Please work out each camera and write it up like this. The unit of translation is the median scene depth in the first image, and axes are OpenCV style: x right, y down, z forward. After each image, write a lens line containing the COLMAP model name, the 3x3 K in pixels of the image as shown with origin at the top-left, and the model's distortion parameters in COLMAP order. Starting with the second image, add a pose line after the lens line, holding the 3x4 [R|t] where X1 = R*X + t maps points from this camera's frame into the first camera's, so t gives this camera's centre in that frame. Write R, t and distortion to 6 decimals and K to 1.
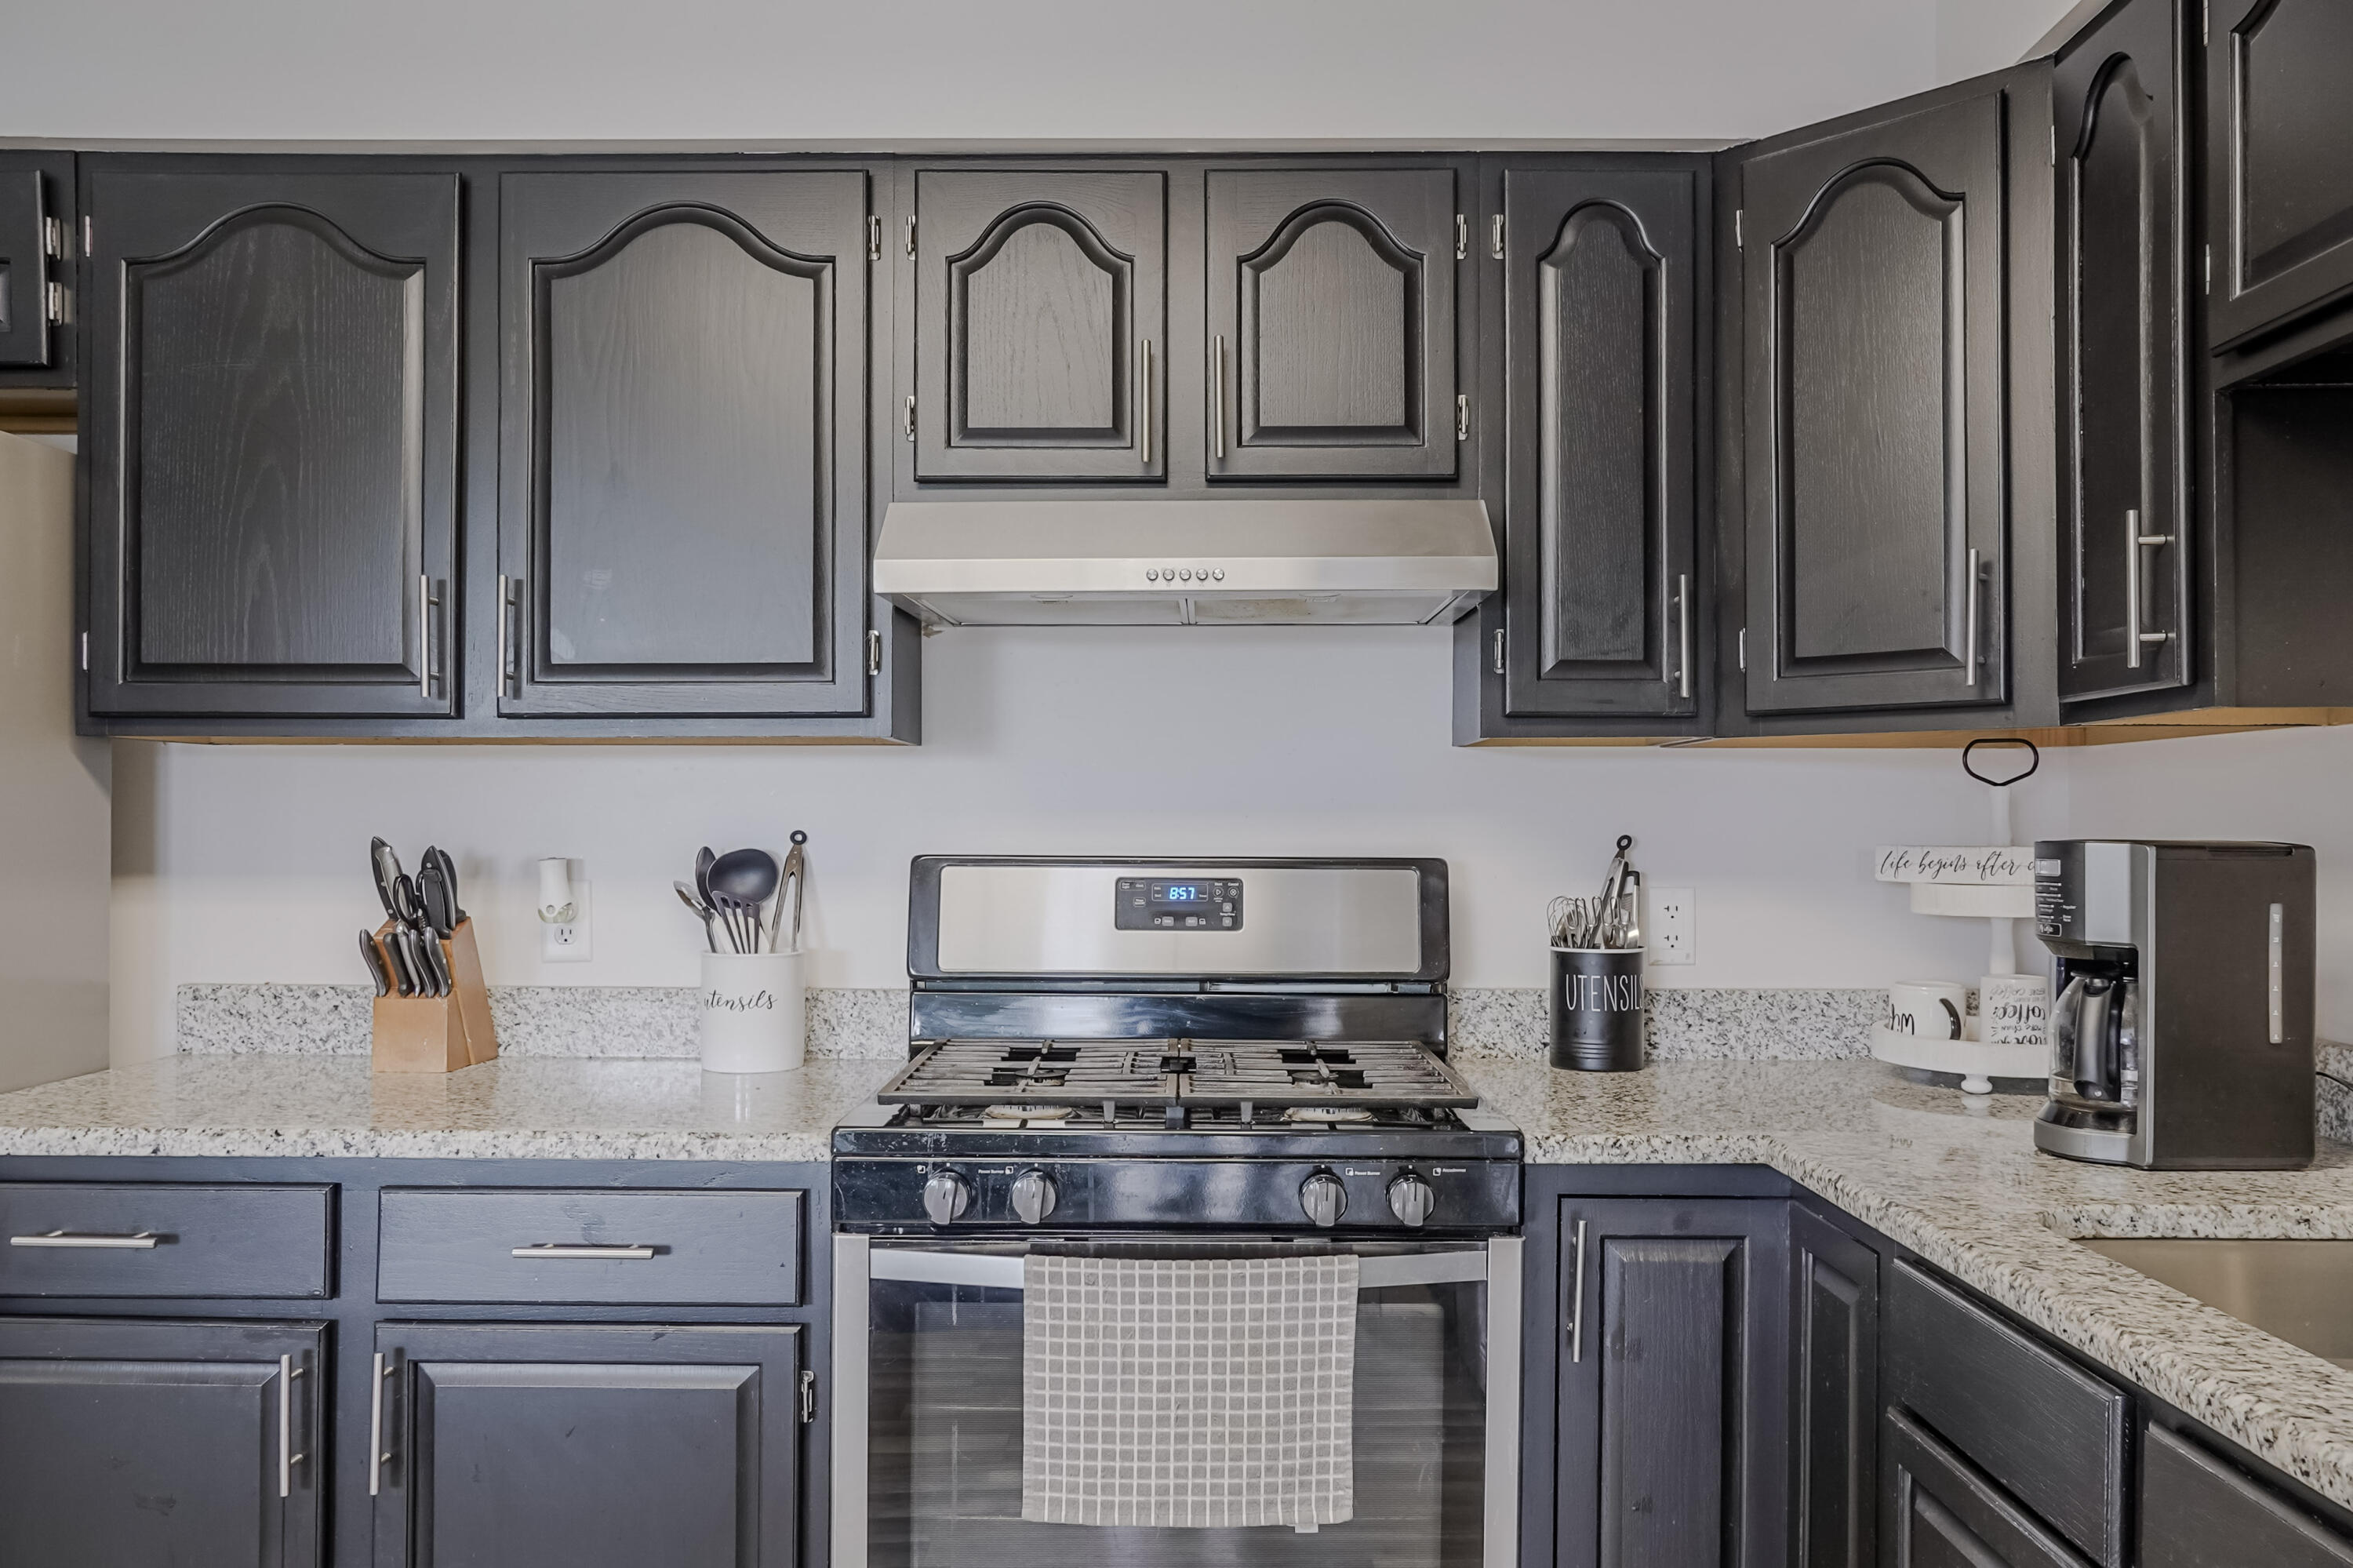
lens RADIAL K [[1714.9, 0, 1184.6], [0, 1714.9, 834.4], [0, 0, 1]] dist [-0.052976, 0.061216]
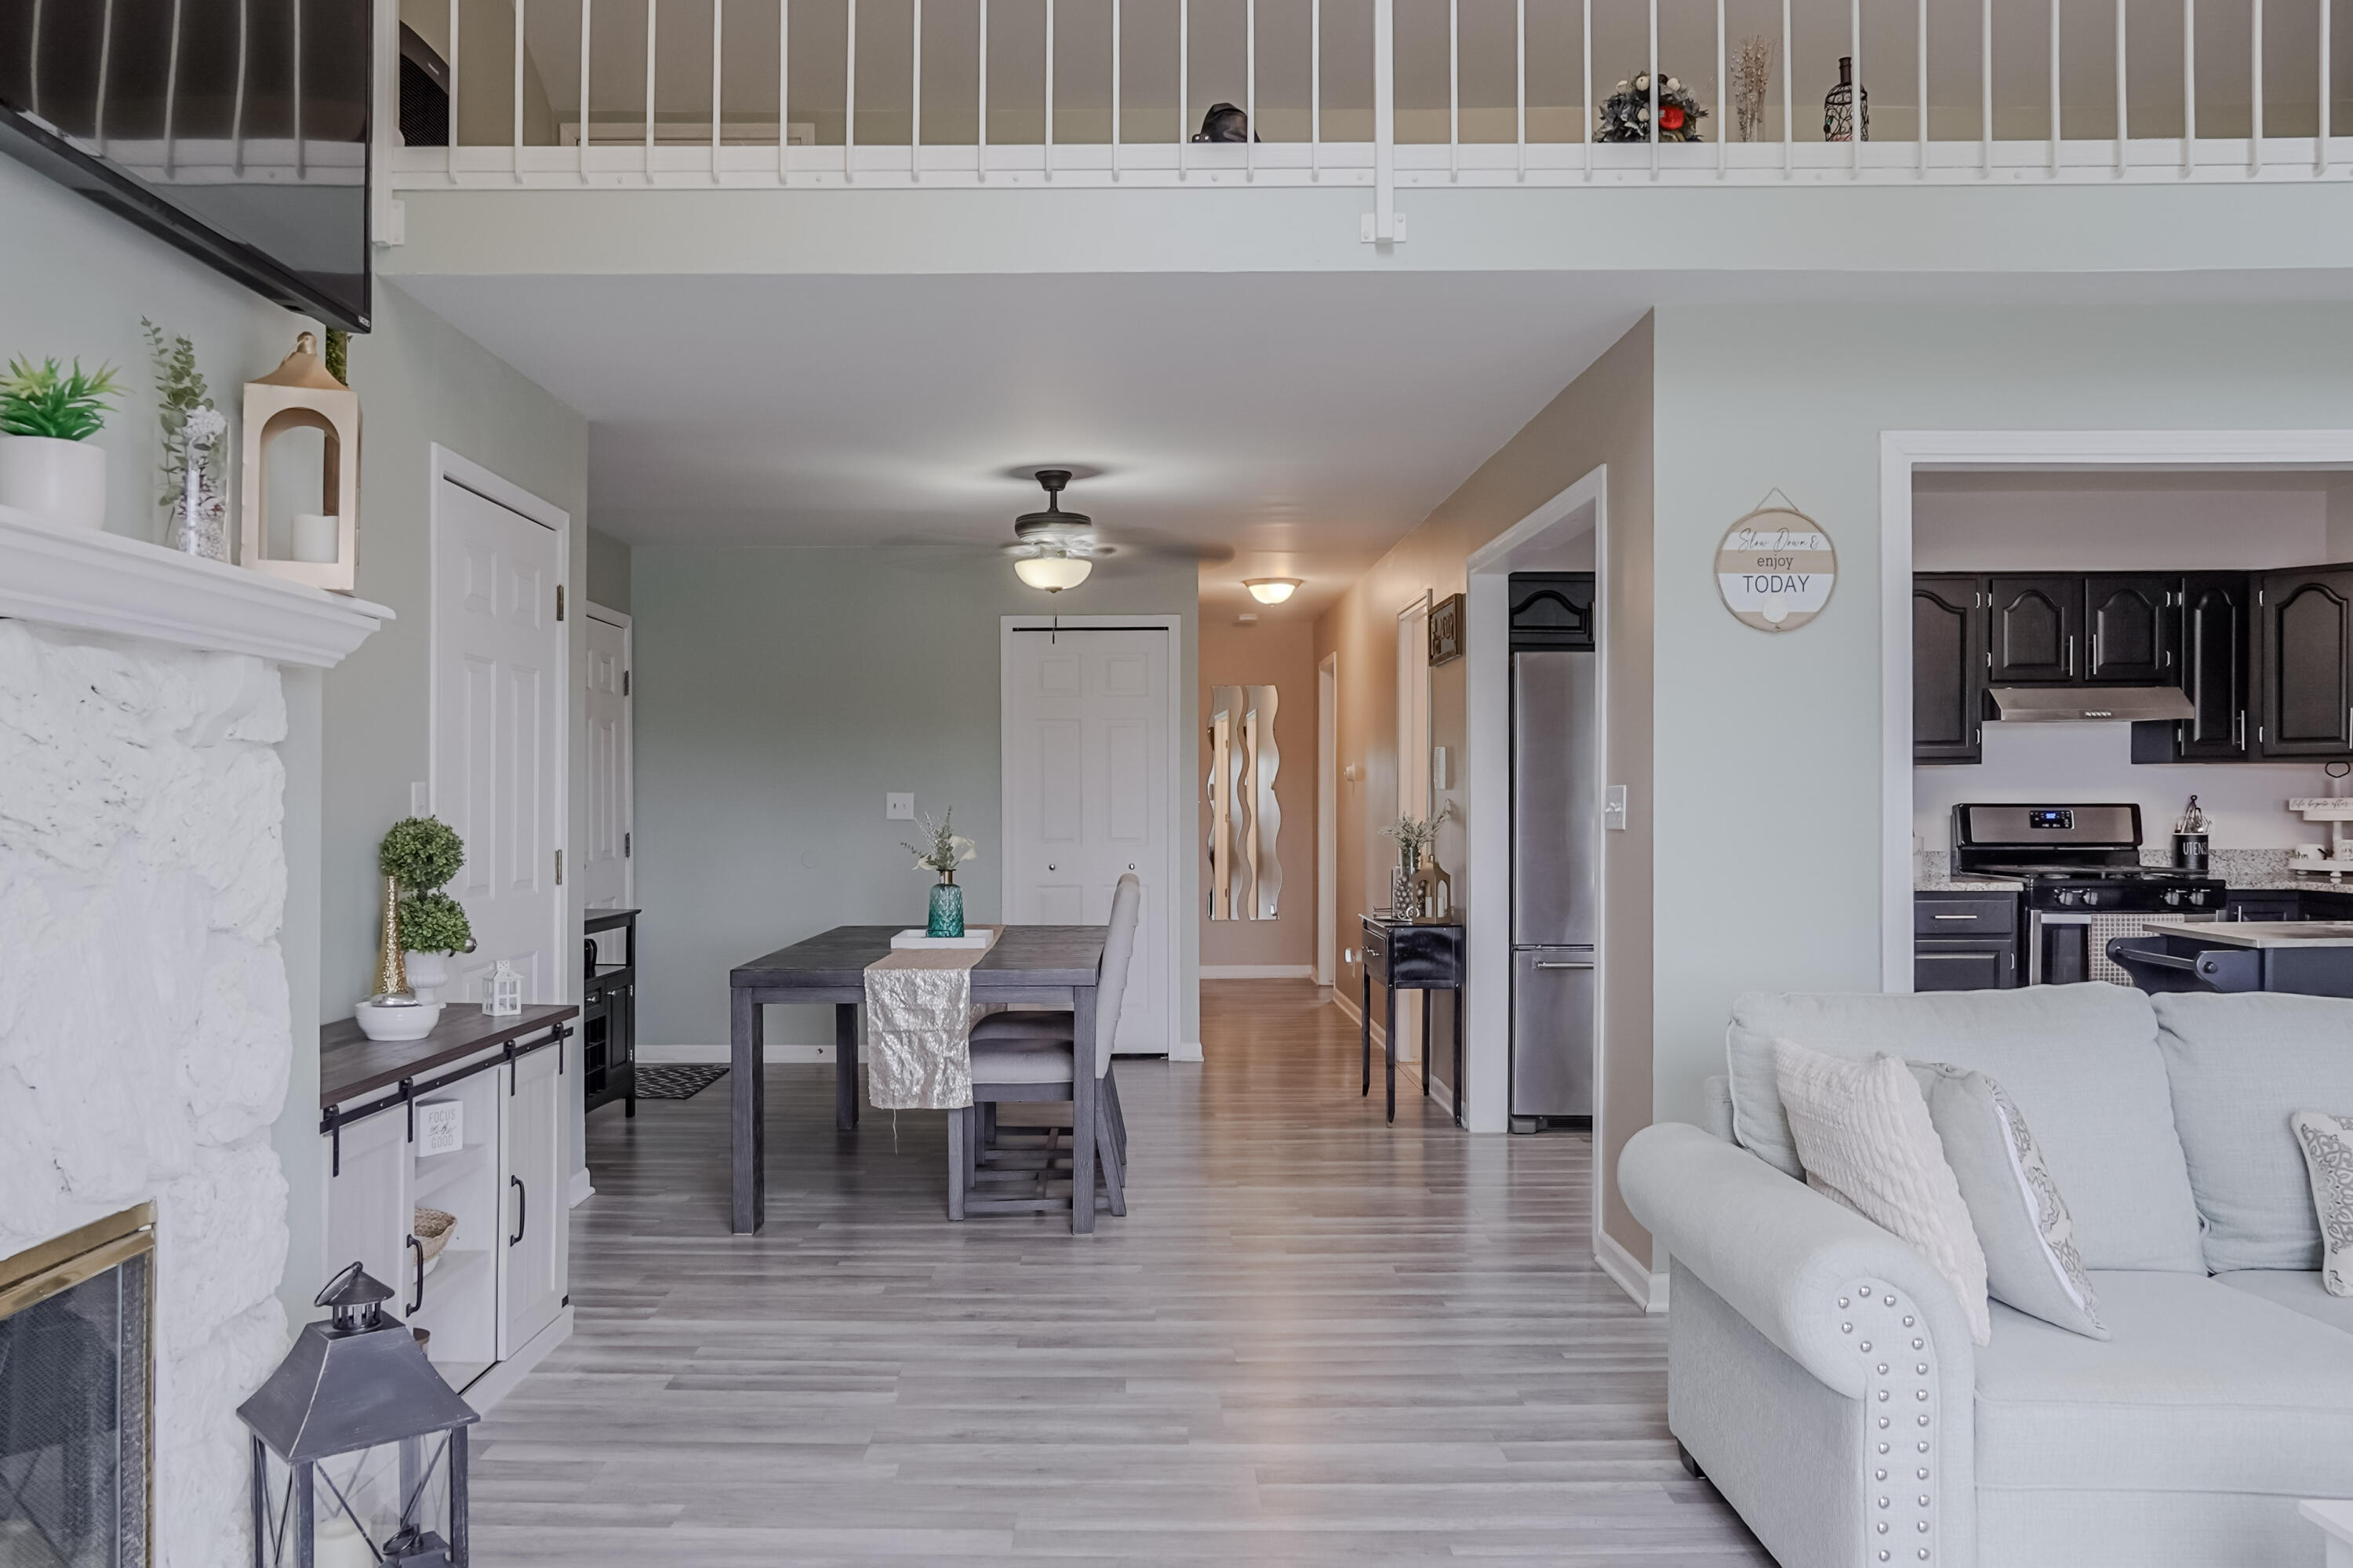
lens RADIAL K [[1714.9, 0, 1184.6], [0, 1714.9, 834.4], [0, 0, 1]] dist [-0.052976, 0.061216]
pose [[0.999924, -0.010377, 0.006603, -1.690797], [0.010279, 0.999840, 0.014638, 0.008717], [-0.006754, -0.014569, 0.999871, -2.119028]]
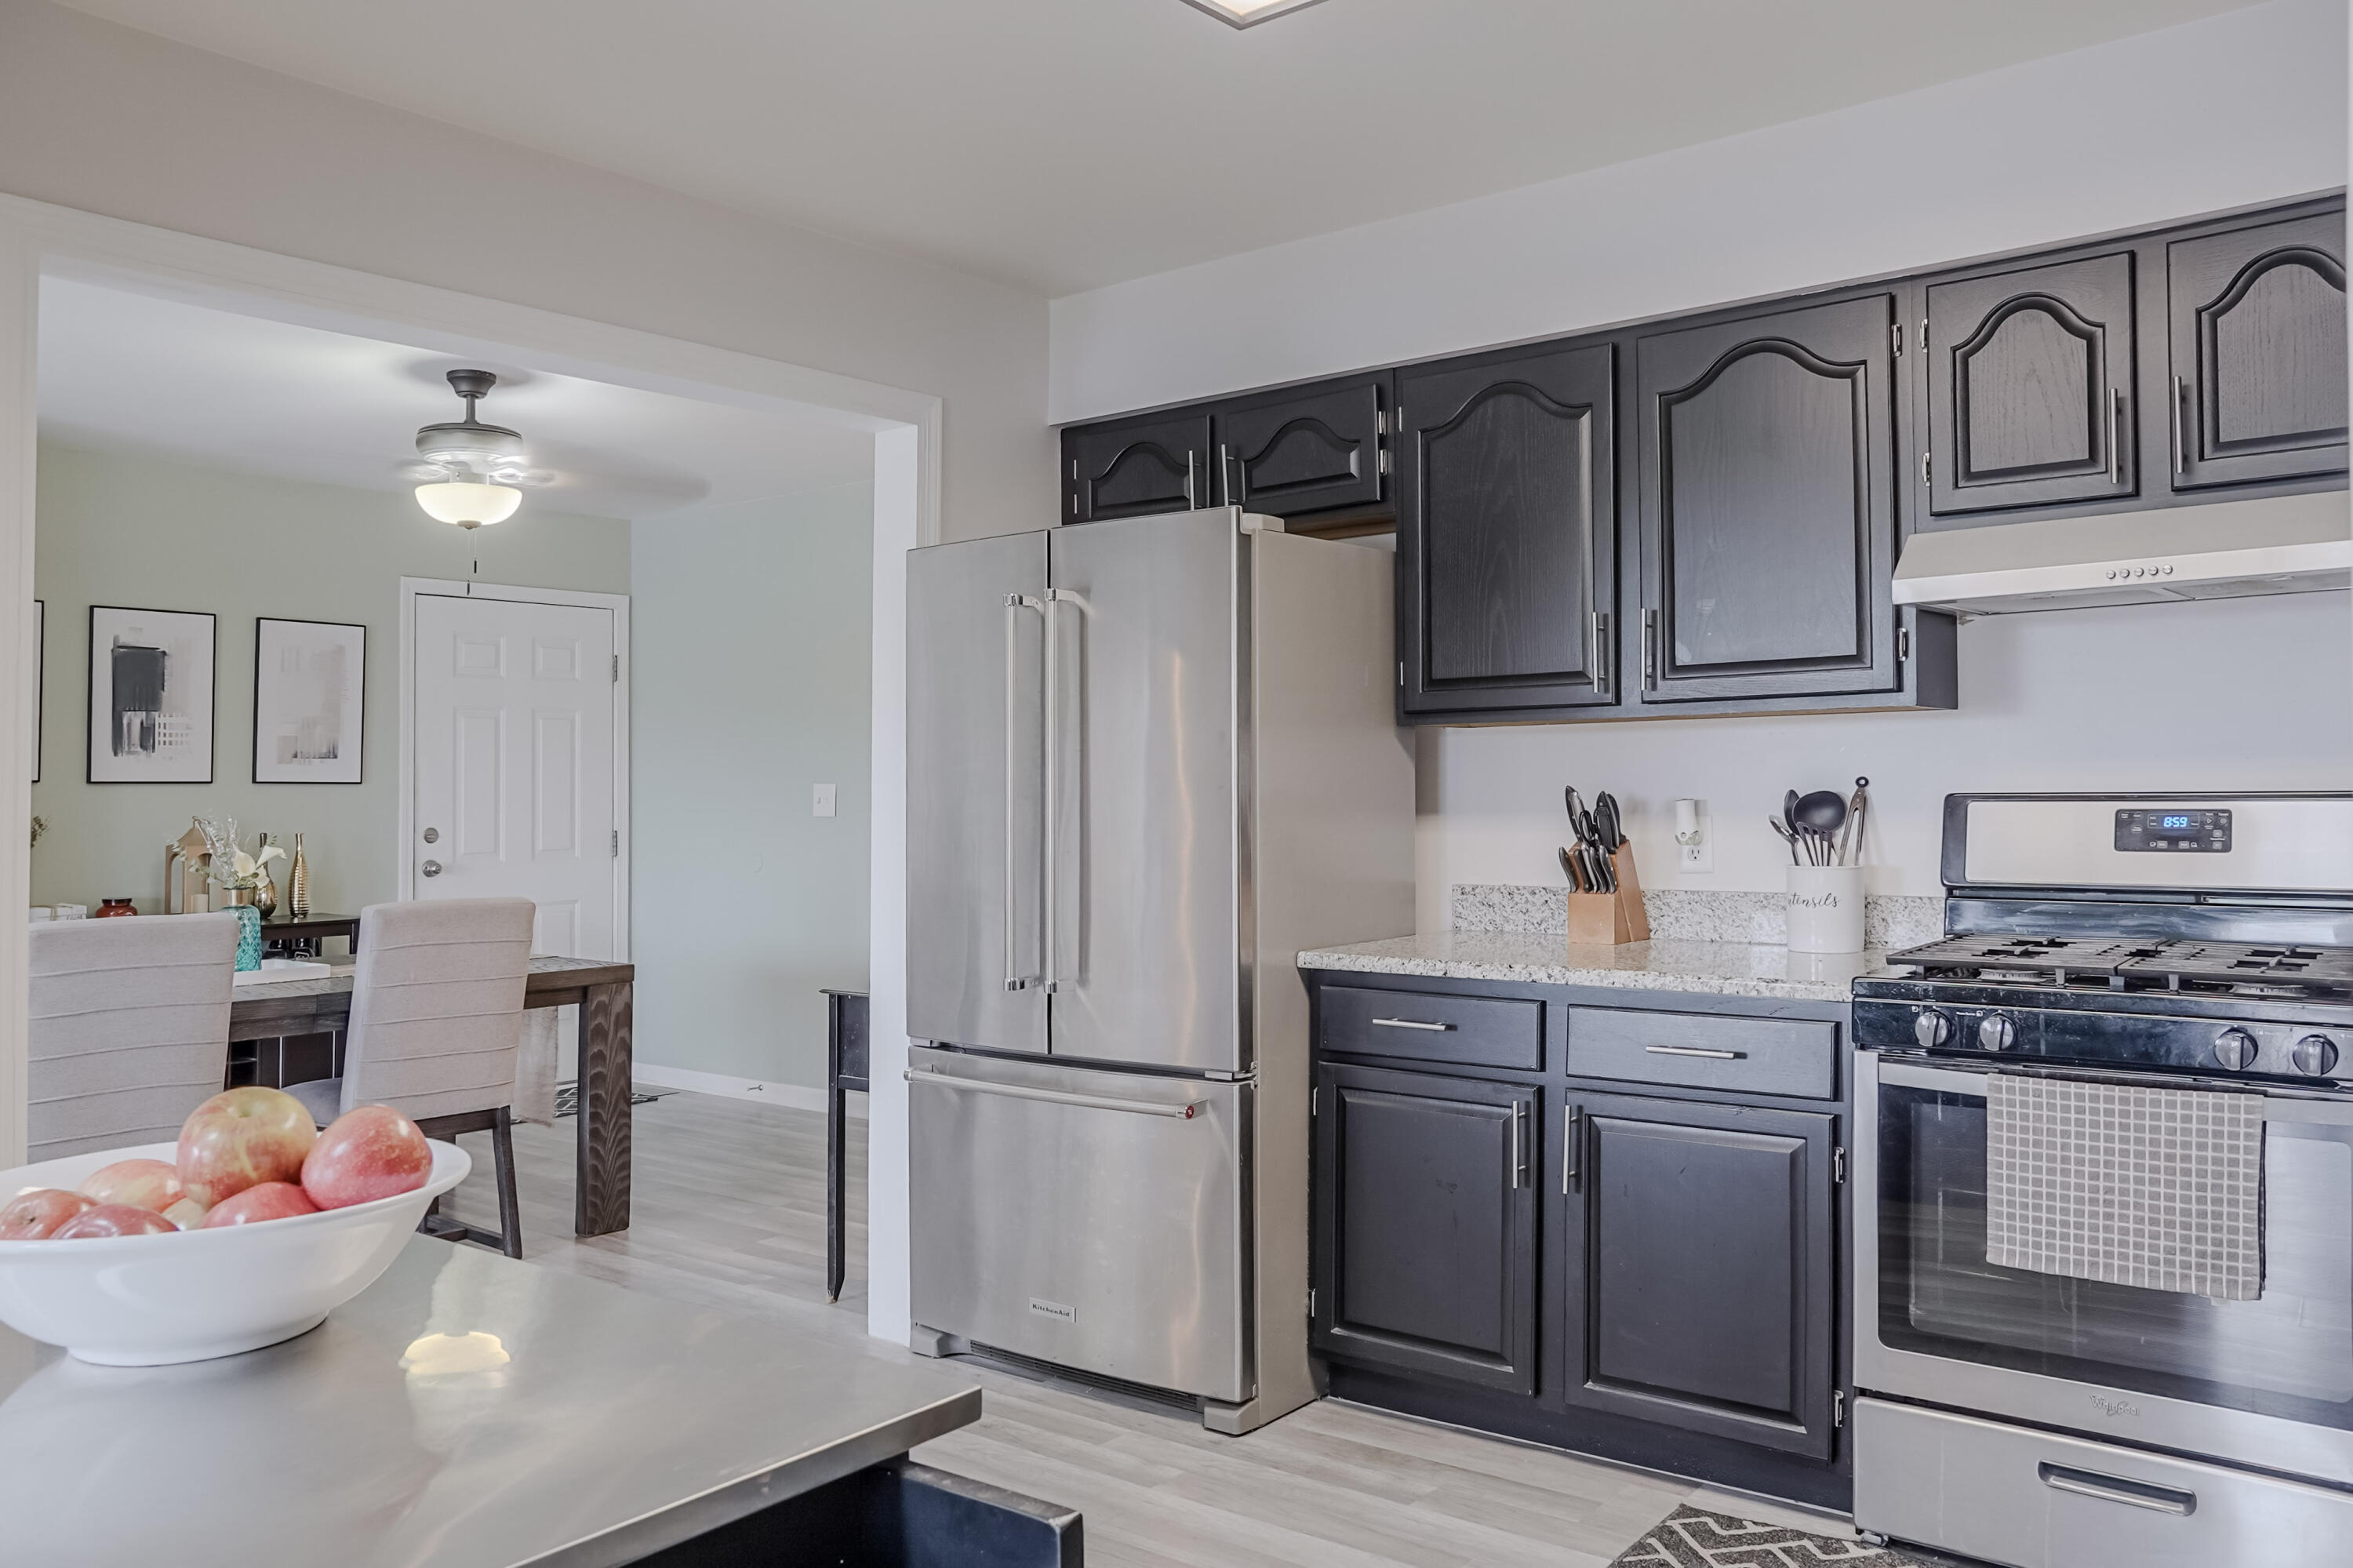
lens RADIAL K [[1714.9, 0, 1184.6], [0, 1714.9, 834.4], [0, 0, 1]] dist [-0.052976, 0.061216]
pose [[0.777352, 0.002088, -0.629063, 0.230627], [0.012810, 0.999735, 0.019149, 0.012099], [0.628936, -0.022944, 0.777119, -0.424704]]
